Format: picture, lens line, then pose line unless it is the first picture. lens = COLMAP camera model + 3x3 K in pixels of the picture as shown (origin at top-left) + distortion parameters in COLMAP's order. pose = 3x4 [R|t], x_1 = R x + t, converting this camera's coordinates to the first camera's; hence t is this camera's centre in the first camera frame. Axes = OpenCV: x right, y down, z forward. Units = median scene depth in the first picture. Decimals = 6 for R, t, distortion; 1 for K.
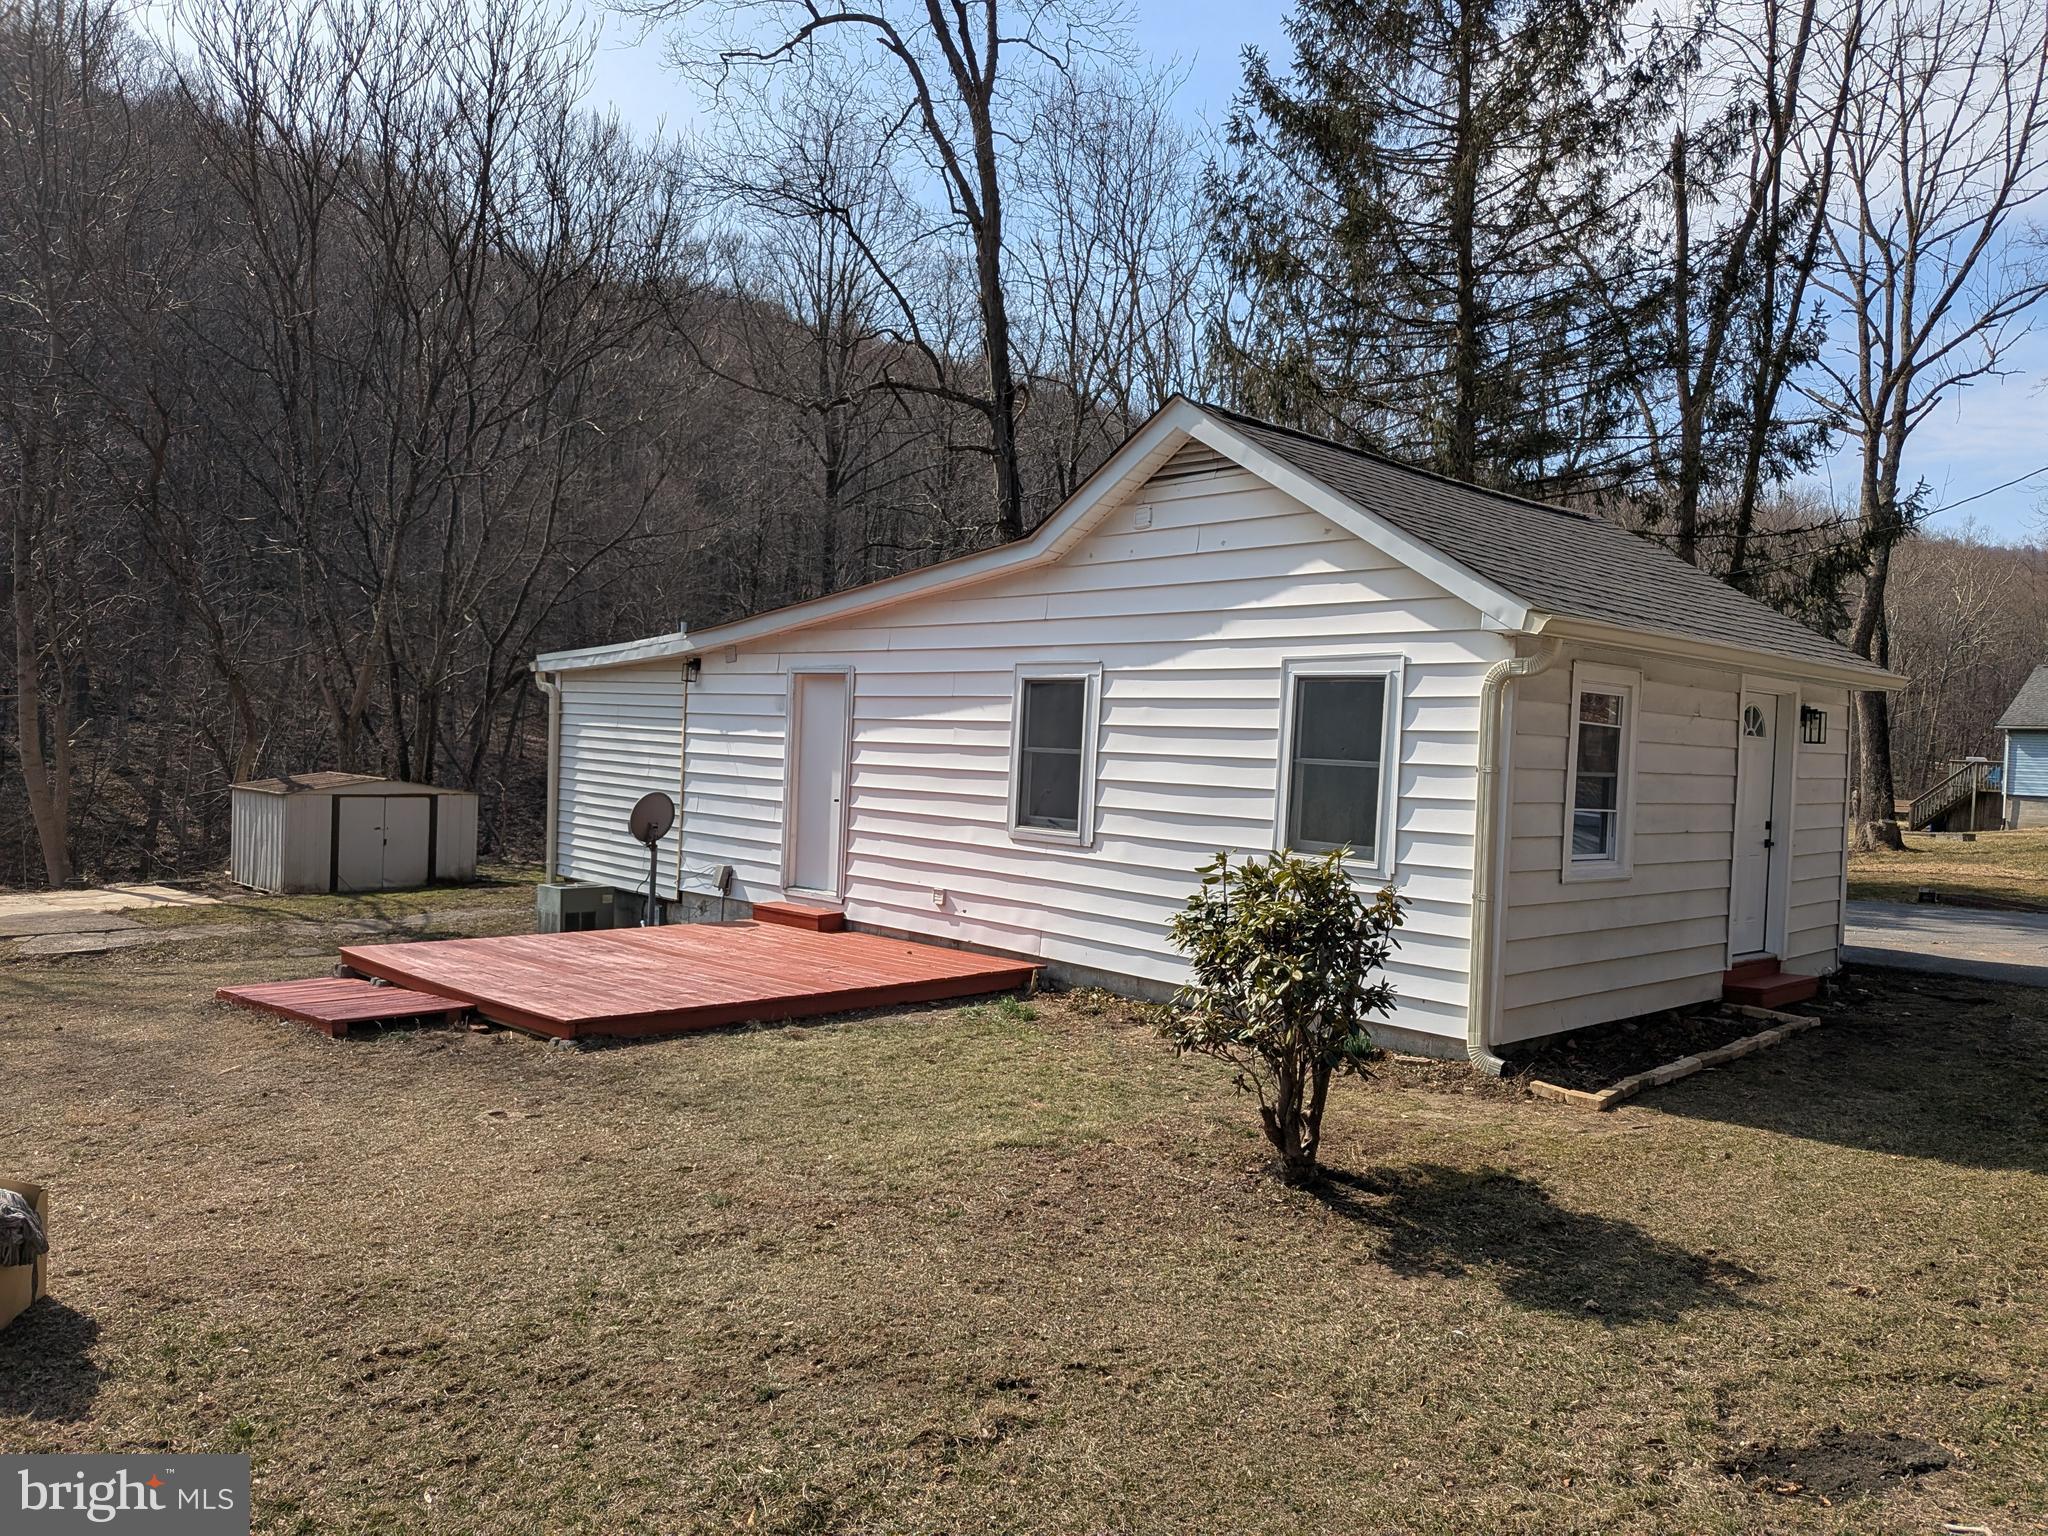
lens RADIAL K [[1463.4, 0, 1050.8], [0, 1463.4, 776.7], [0, 0, 1]] dist [0.042546, -0.073833]
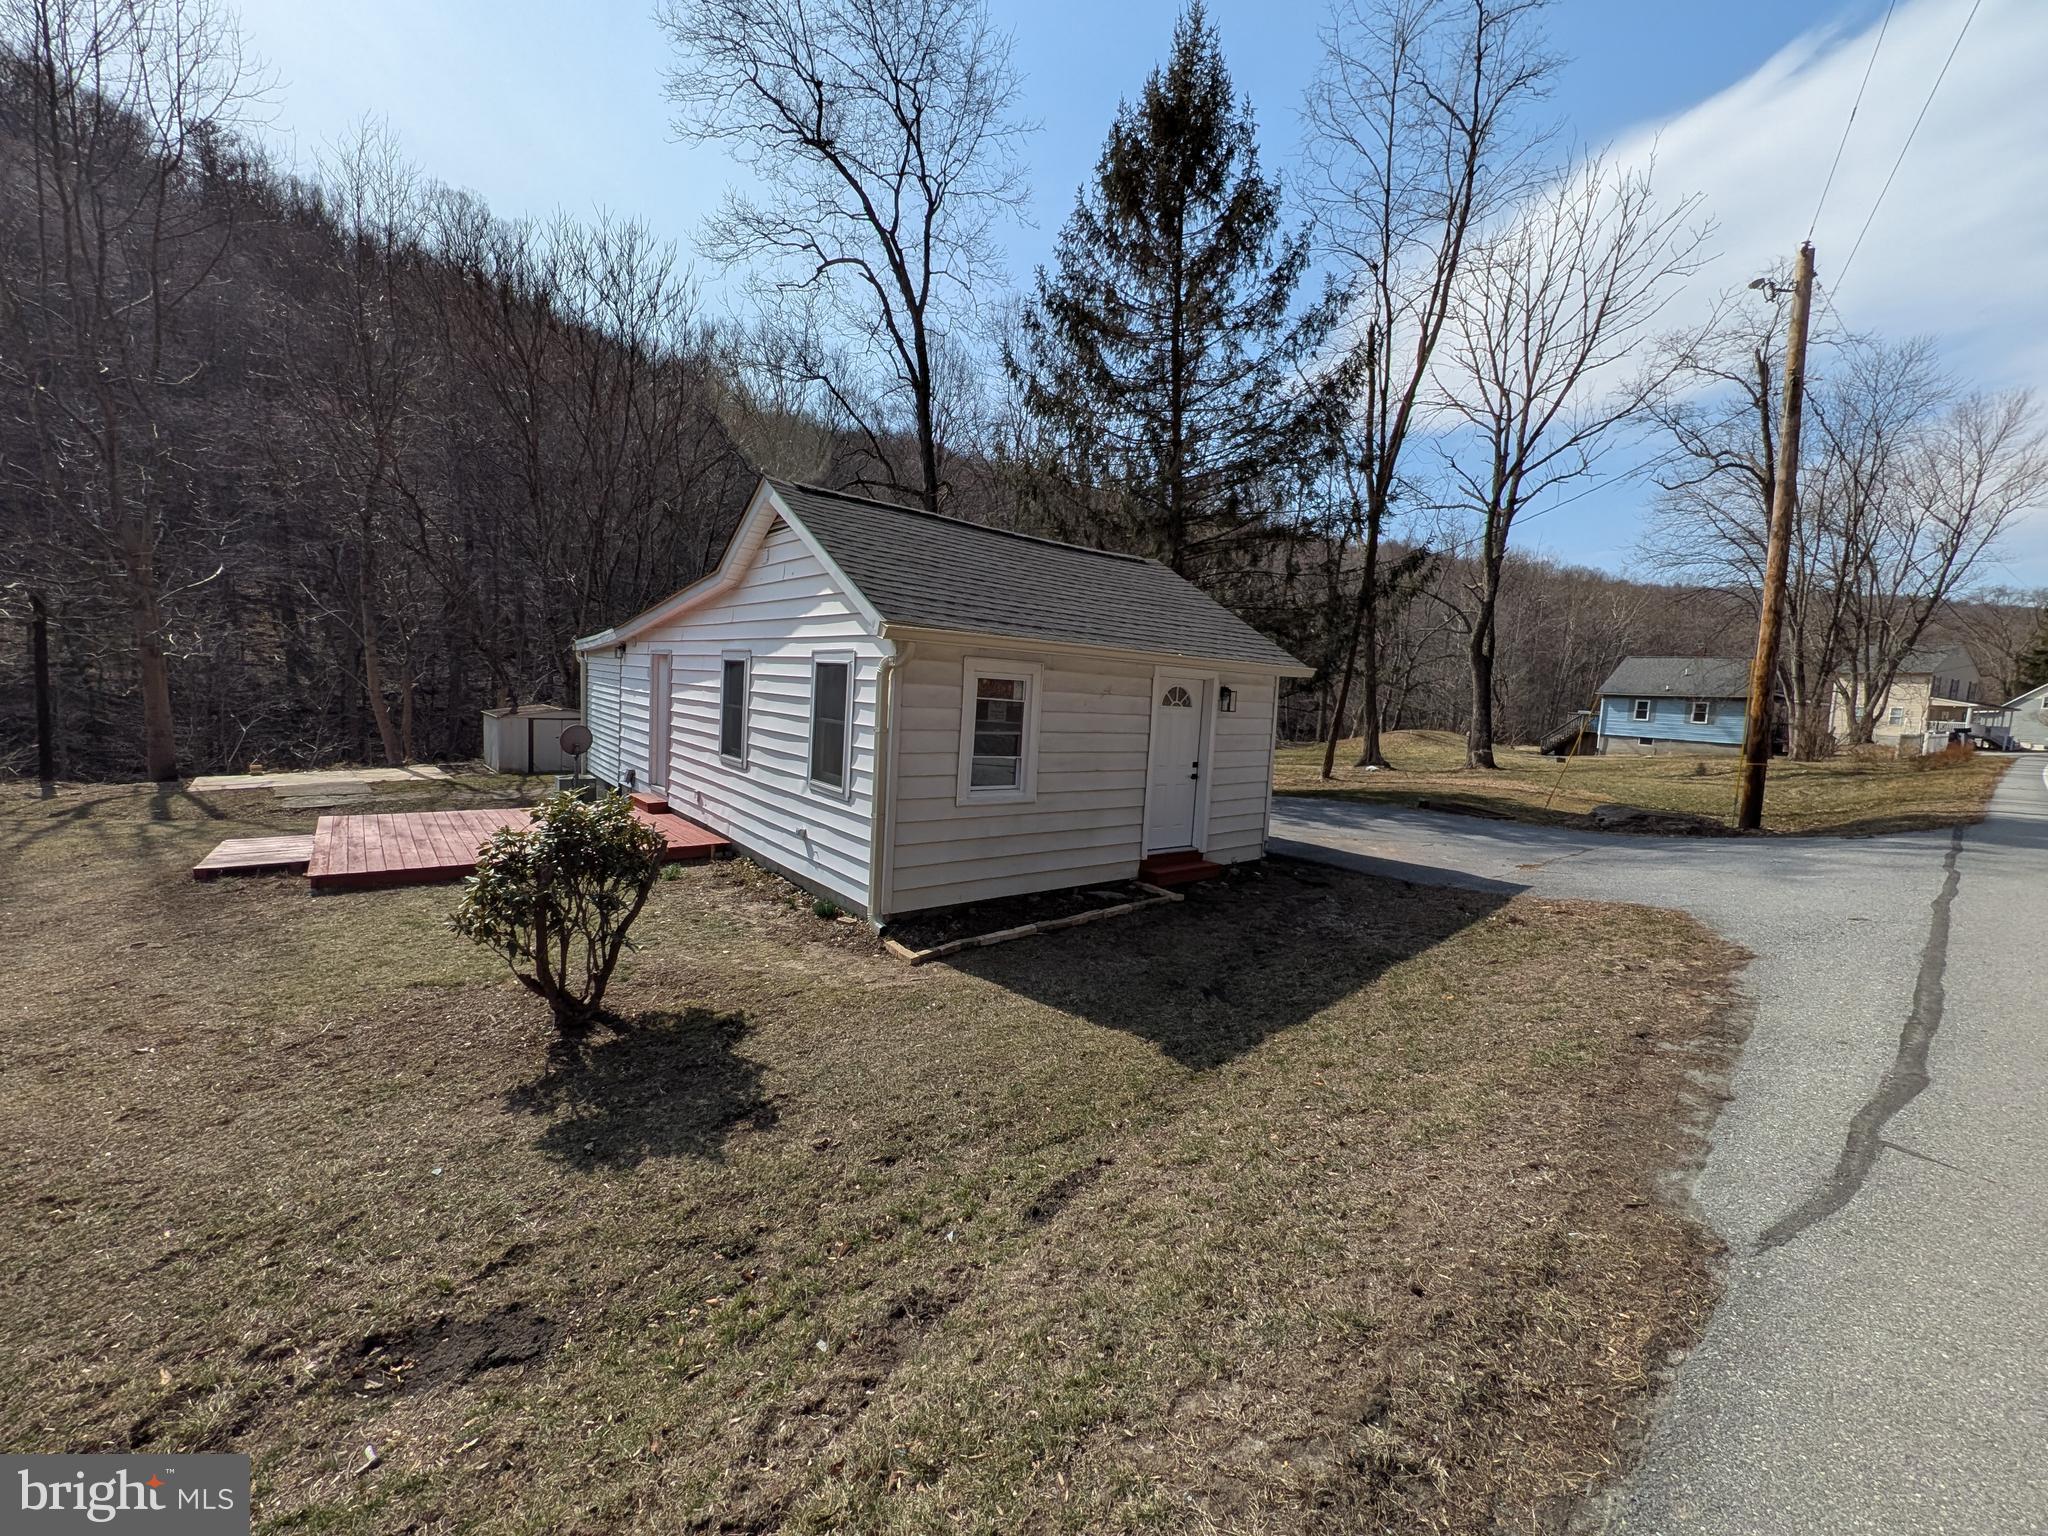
lens RADIAL K [[808.9, 0, 1033.4], [0, 808.9, 757.2], [0, 0, 1]] dist [0.003673, 0.001042]
pose [[0.996836, 0.023772, -0.075843, 0.389755], [-0.019242, 0.998018, 0.059914, -0.022353], [0.077117, -0.058265, 0.995318, 0.152125]]
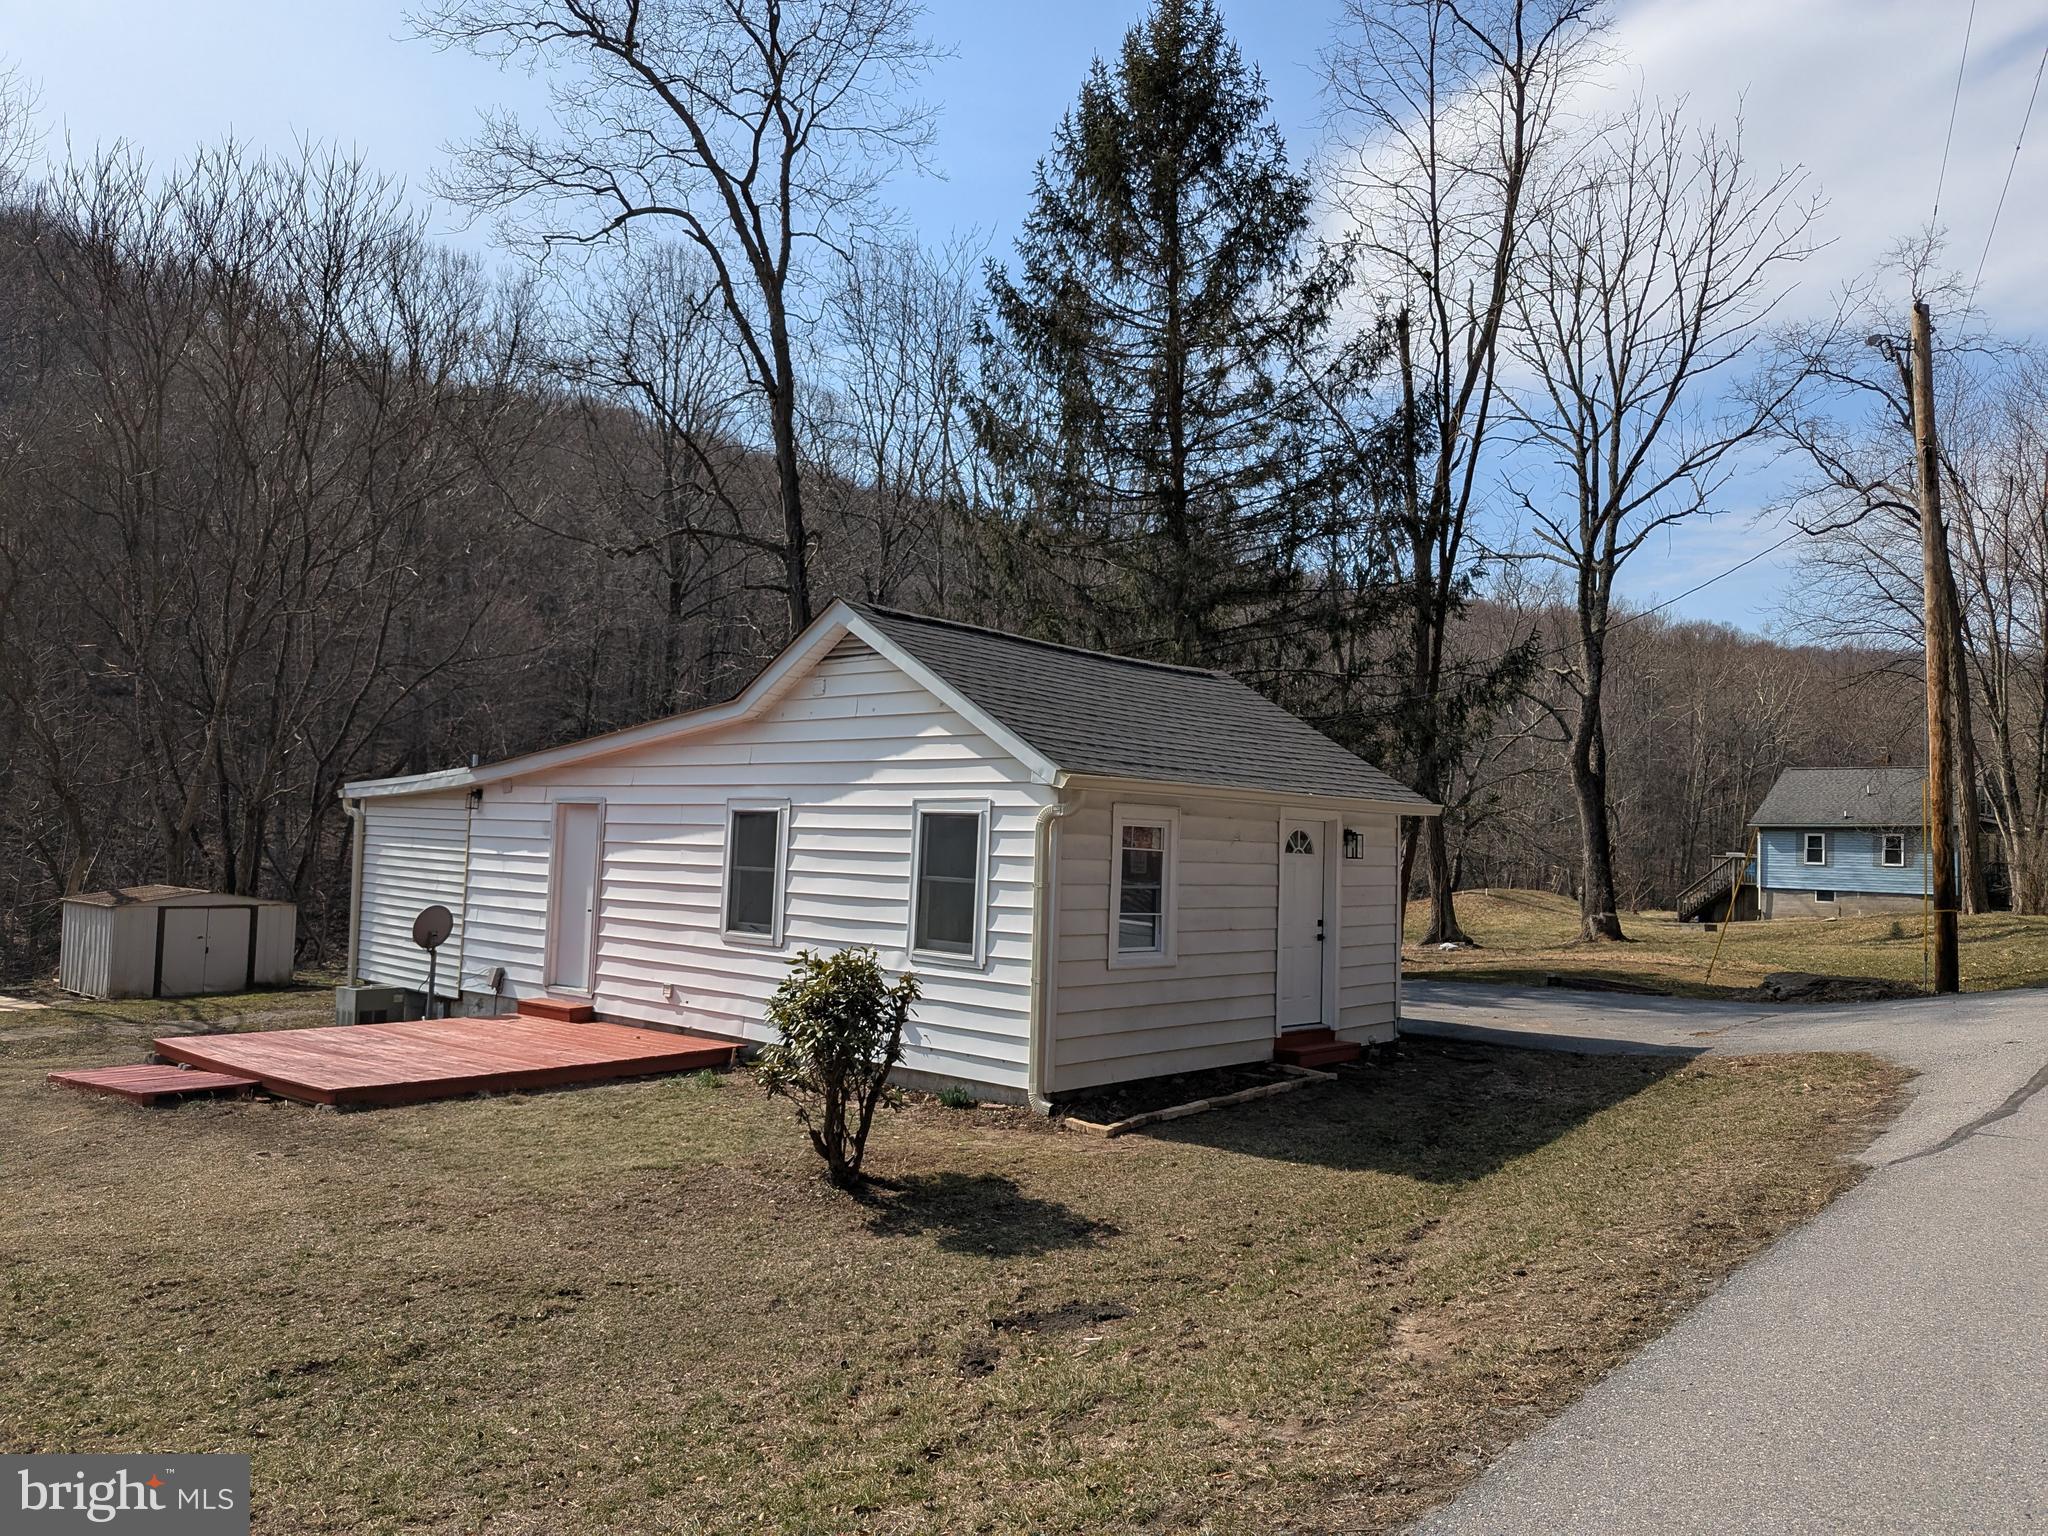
lens RADIAL K [[1463.4, 0, 1013.4], [0, 1463.4, 760.4], [0, 0, 1]] dist [0.042546, -0.073833]
pose [[0.997765, -0.003885, 0.066709, 0.139545], [0.009036, 0.996983, -0.077089, -0.012311], [-0.066208, 0.077519, 0.994790, -0.261210]]
